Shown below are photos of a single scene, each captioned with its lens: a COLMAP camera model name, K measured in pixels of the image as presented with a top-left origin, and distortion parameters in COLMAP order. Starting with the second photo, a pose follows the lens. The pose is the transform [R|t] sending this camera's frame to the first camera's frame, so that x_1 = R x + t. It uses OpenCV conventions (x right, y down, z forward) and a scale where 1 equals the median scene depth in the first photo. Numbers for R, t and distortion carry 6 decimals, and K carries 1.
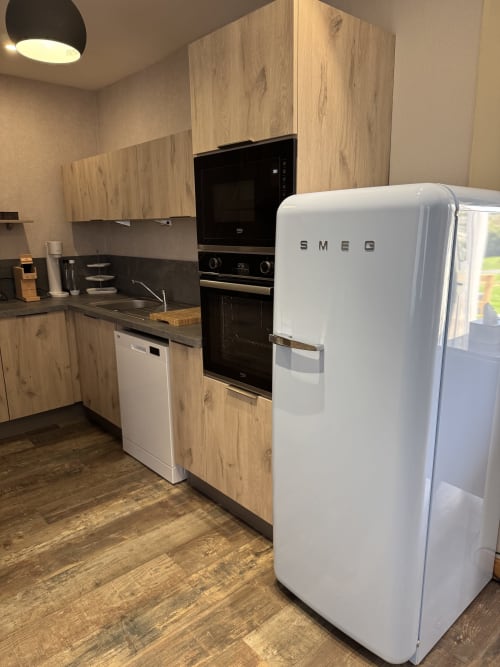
lens RADIAL K [[475.0, 0, 247.0], [0, 475.0, 334.1], [0, 0, 1]] dist [0.064443, -0.070637]
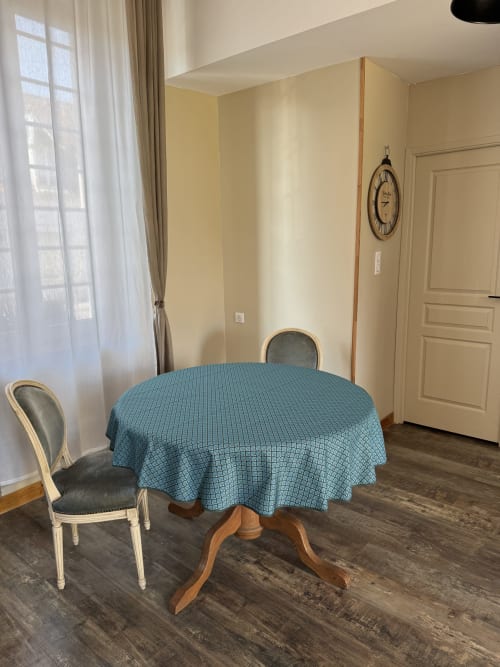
lens RADIAL K [[475.0, 0, 247.0], [0, 475.0, 334.1], [0, 0, 1]] dist [0.064443, -0.070637]
pose [[0.149605, 0.210913, -0.965989, 0.430749], [-0.186772, 0.965423, 0.181864, -0.102897], [0.970945, 0.153212, 0.183824, 0.312022]]
